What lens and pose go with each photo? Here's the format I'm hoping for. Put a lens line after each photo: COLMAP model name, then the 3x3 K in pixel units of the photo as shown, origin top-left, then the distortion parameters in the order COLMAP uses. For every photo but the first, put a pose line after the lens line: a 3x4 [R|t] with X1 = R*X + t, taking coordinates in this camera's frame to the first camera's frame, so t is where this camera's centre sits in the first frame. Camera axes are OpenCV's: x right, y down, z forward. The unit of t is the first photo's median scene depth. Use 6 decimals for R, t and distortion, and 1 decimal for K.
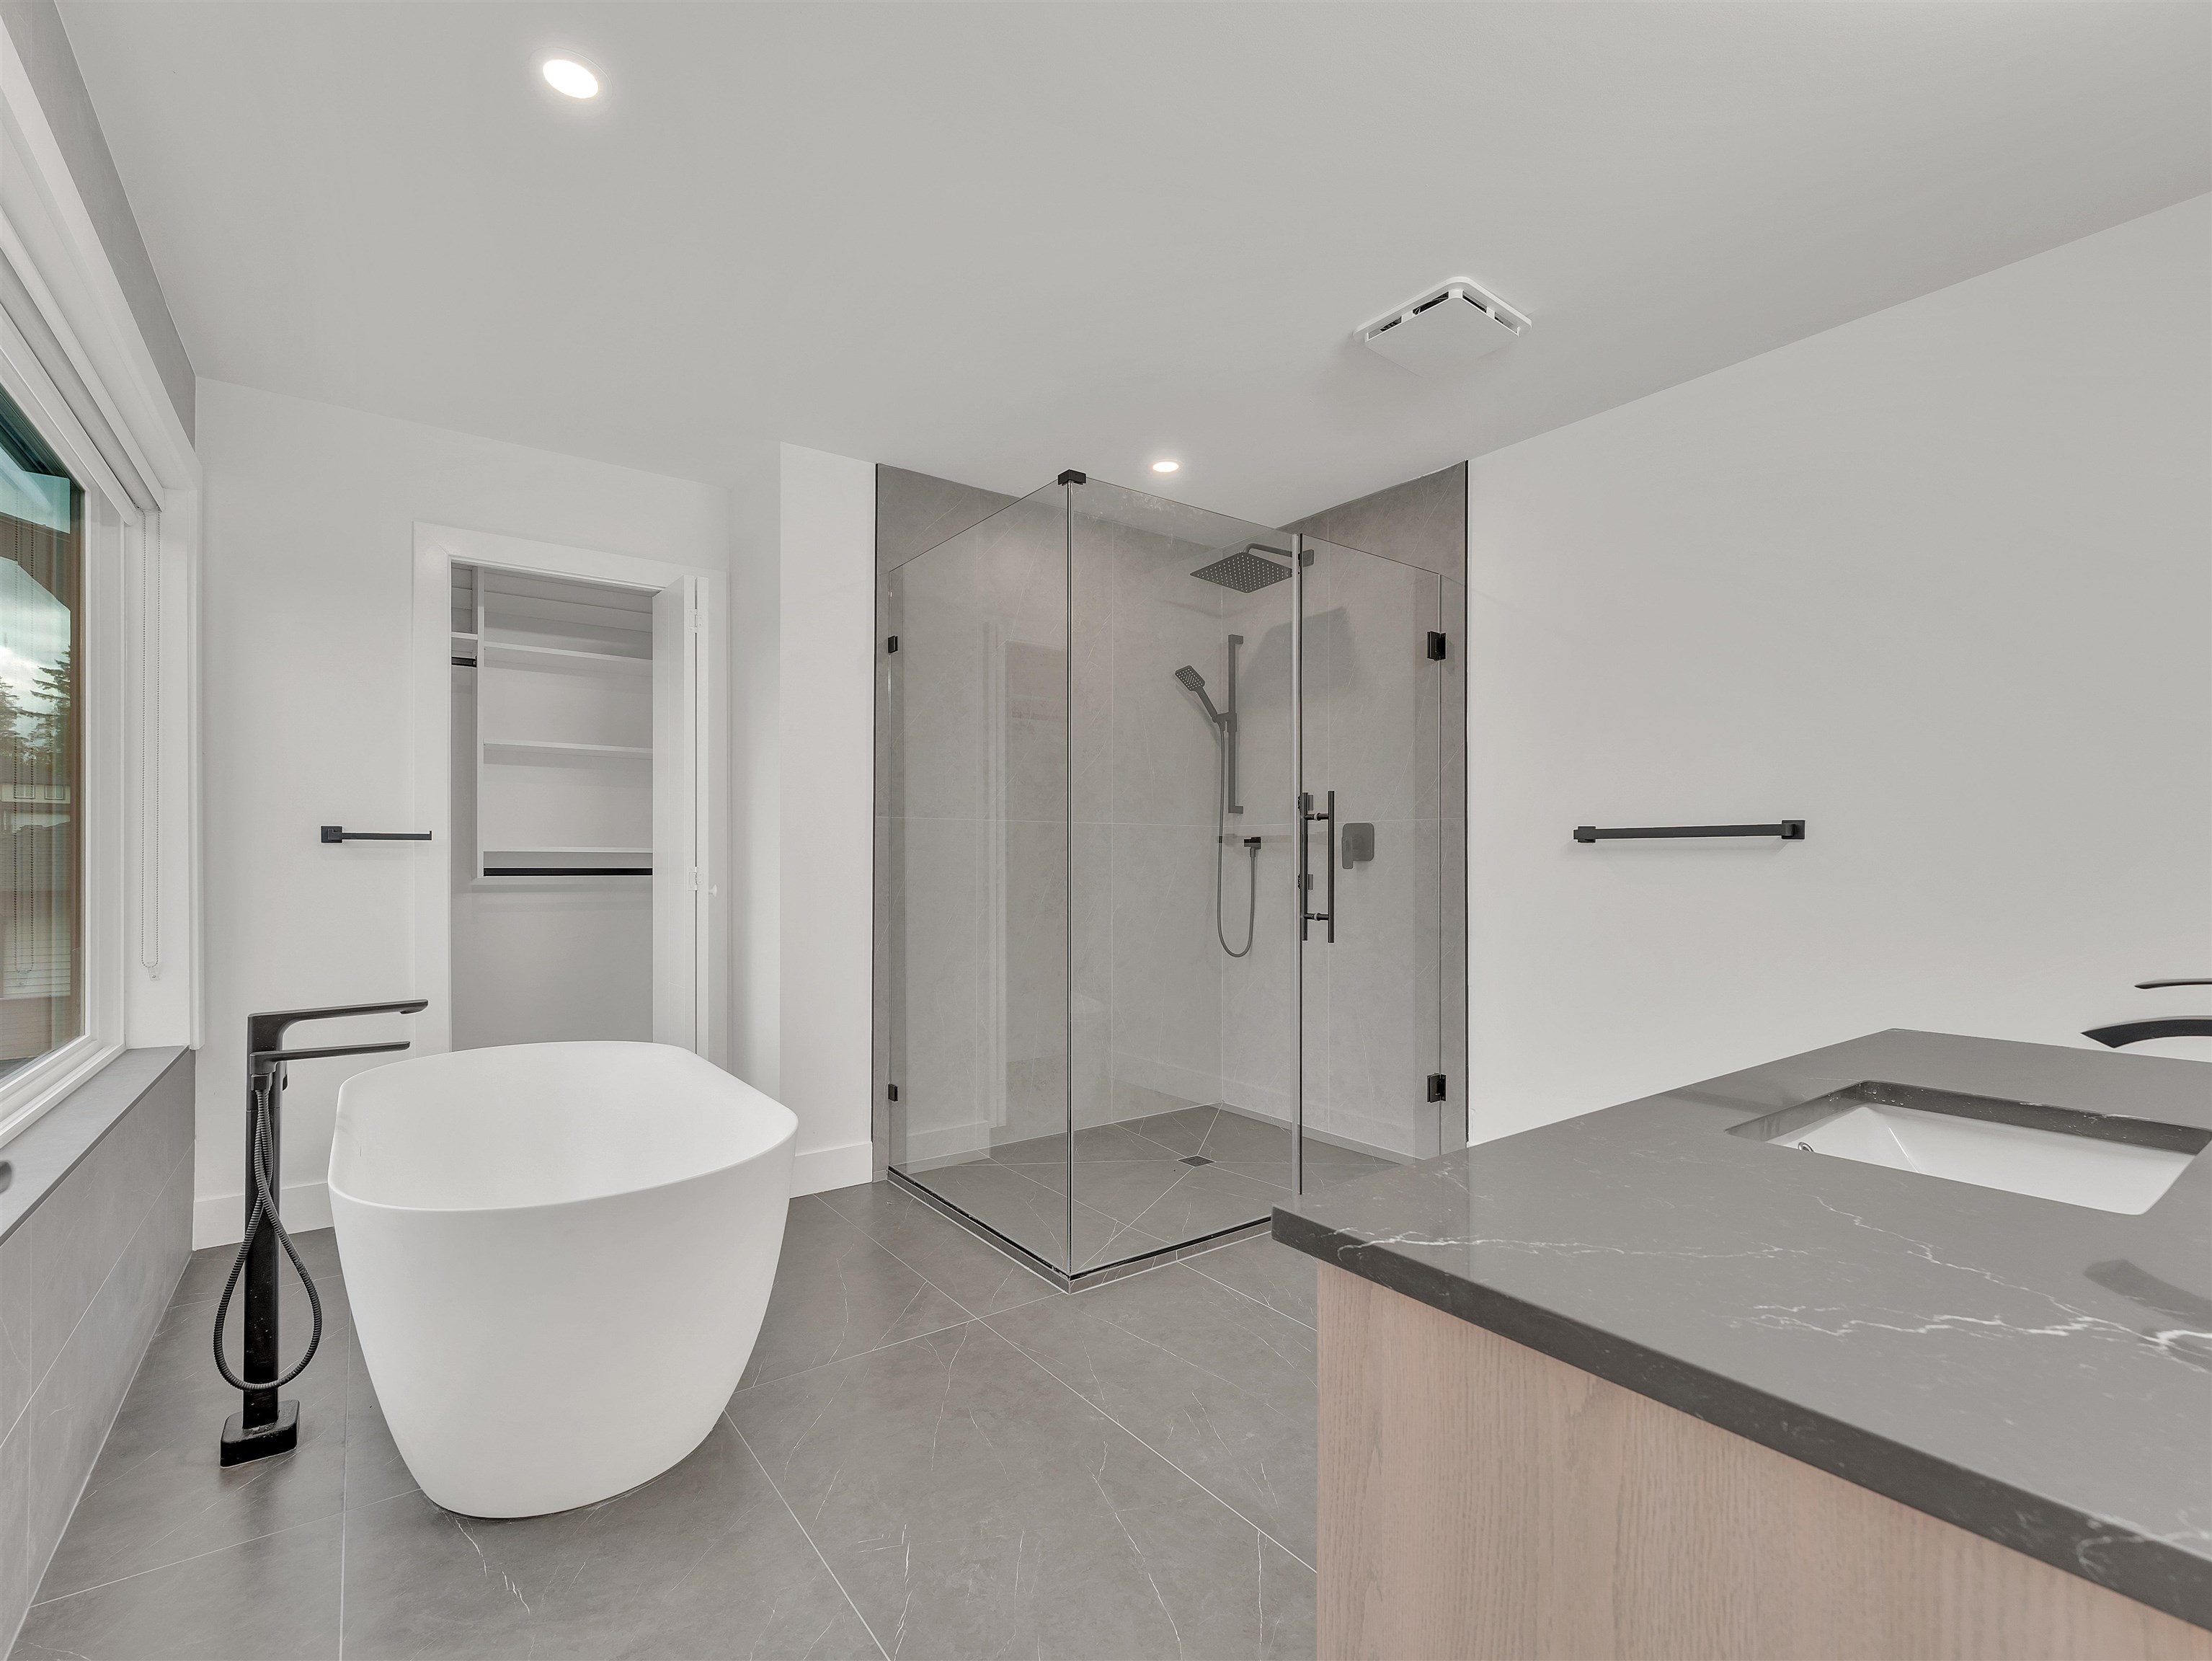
lens RADIAL K [[987.7, 0, 1106.0], [0, 987.7, 830.5], [0, 0, 1]] dist [0.002639, -0.000059]
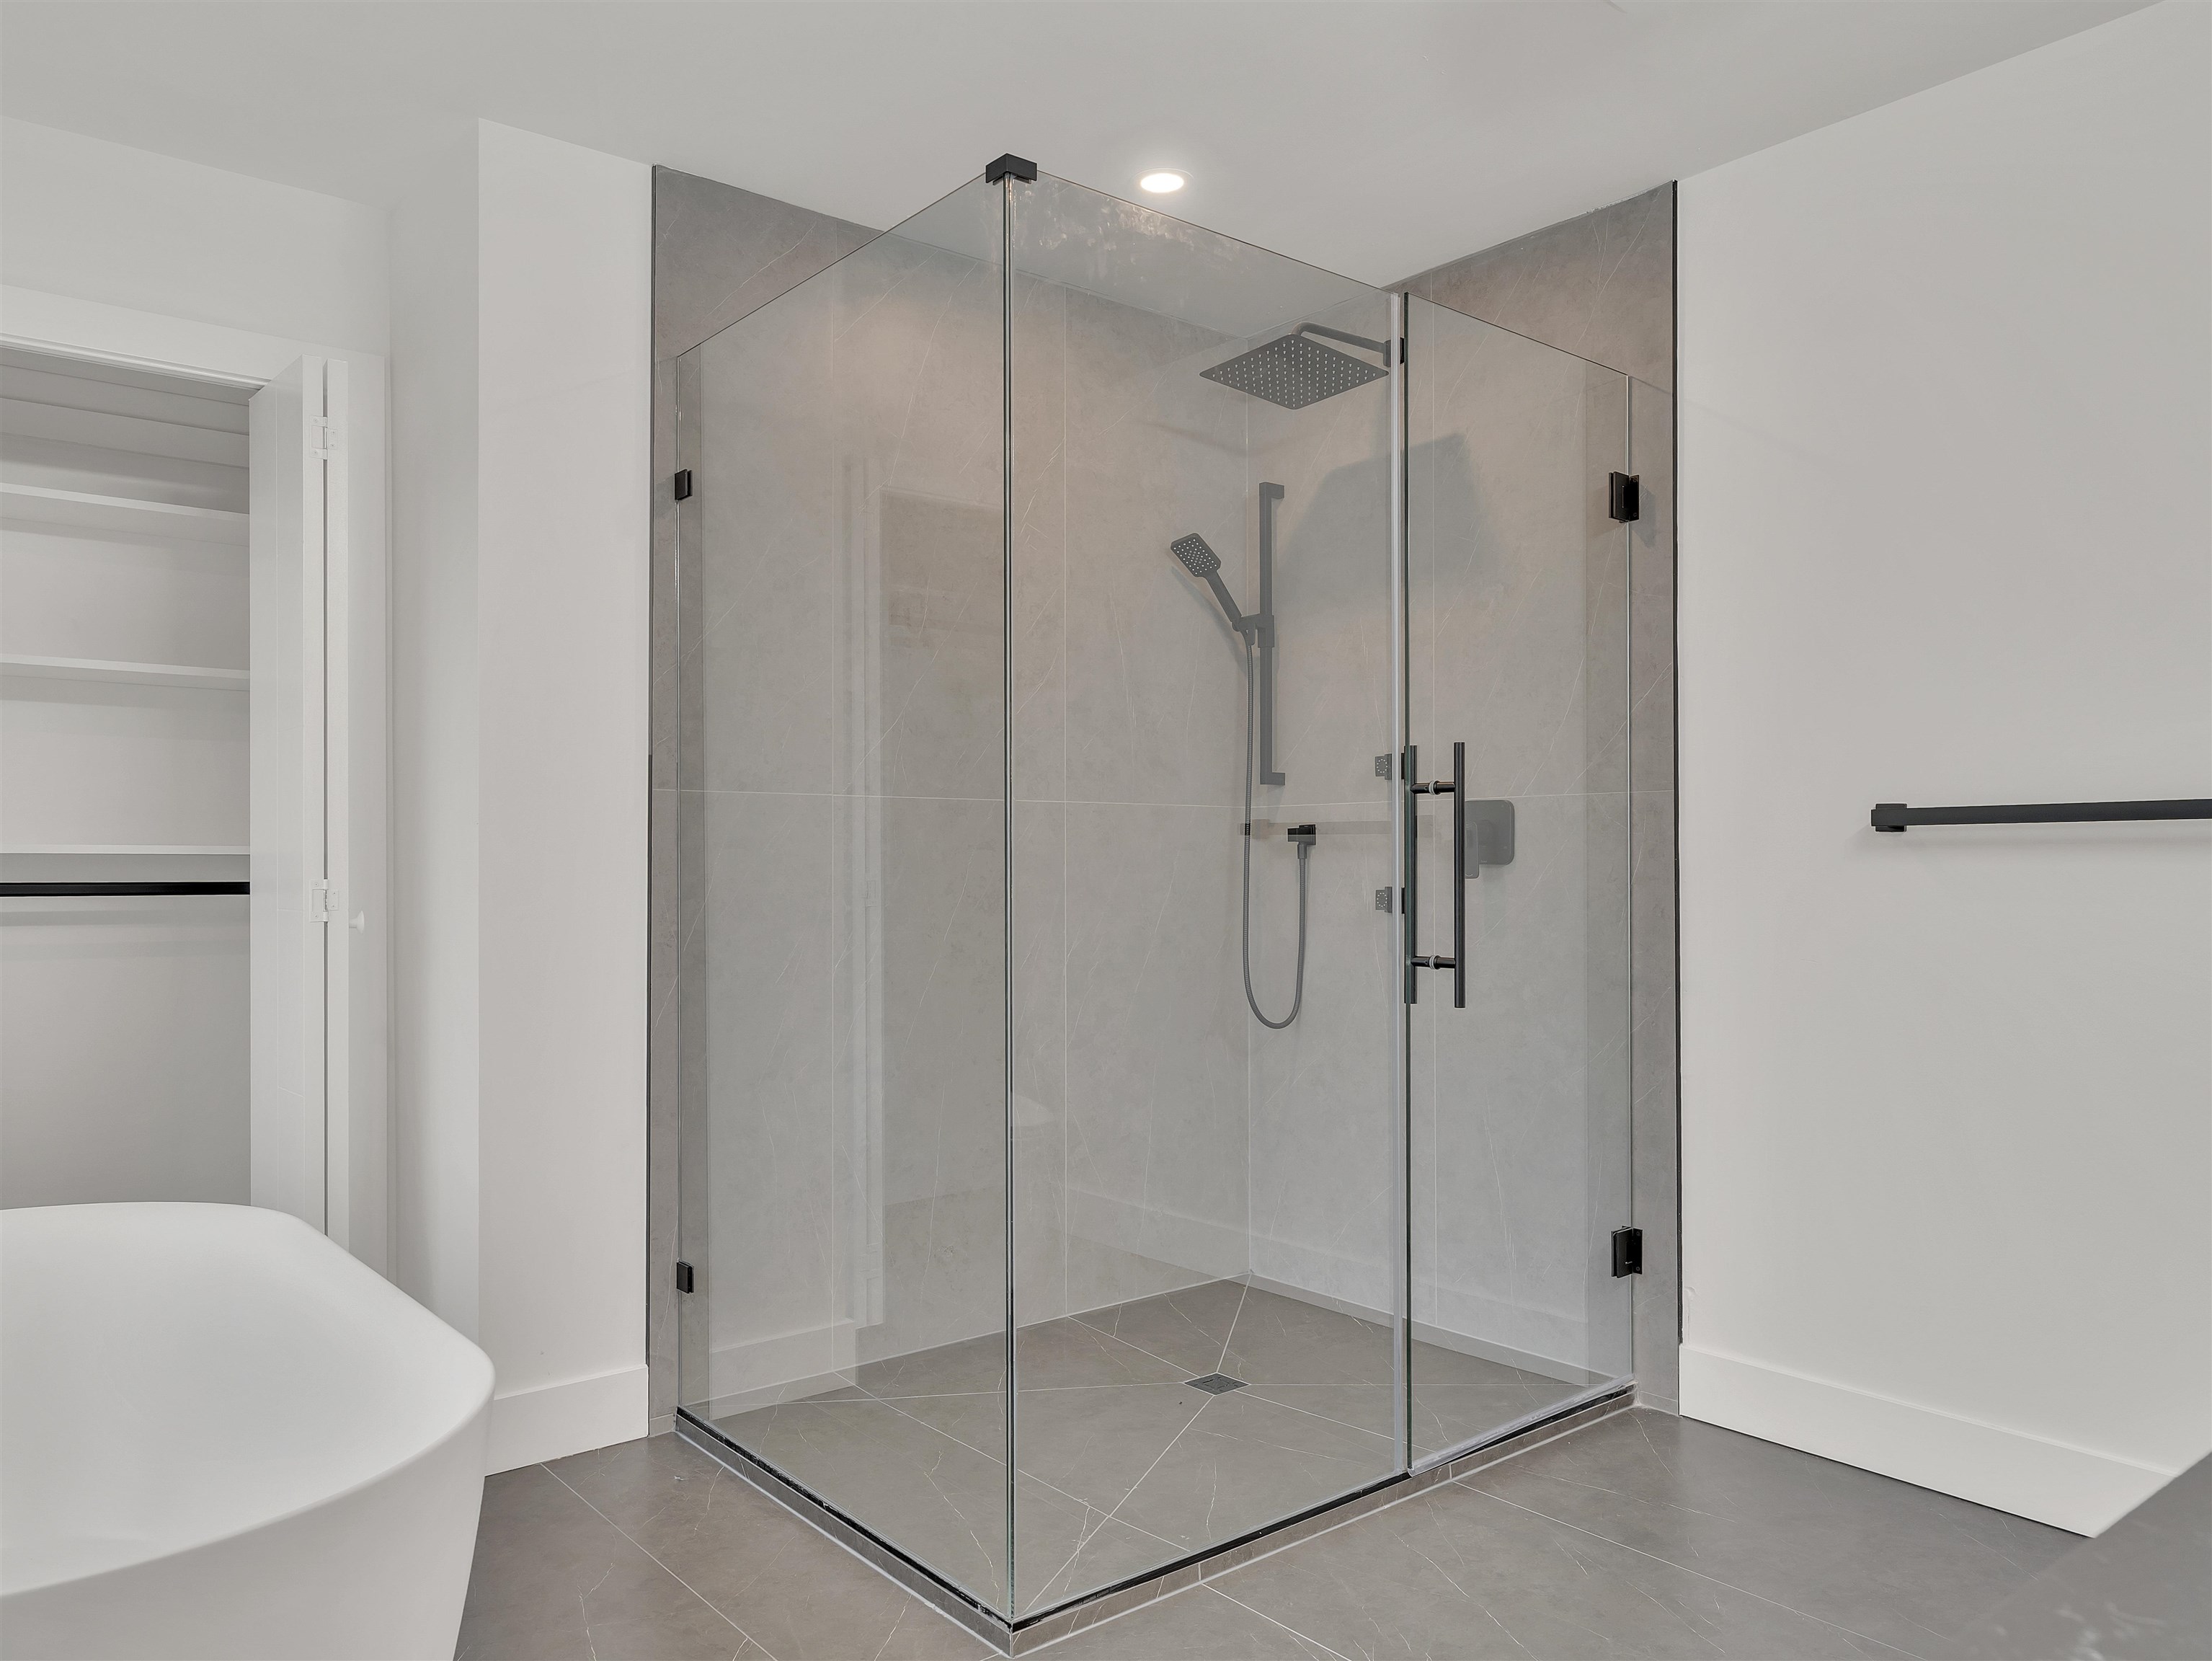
lens RADIAL K [[1541.8, 0, 1113.1], [0, 1541.8, 819.8], [0, 0, 1]] dist [-0.002311, -0.000298]
pose [[0.998353, -0.001827, 0.057344, -0.020482], [0.001764, 0.999998, 0.001163, 0.002810], [-0.057346, -0.001060, 0.998354, 0.102817]]
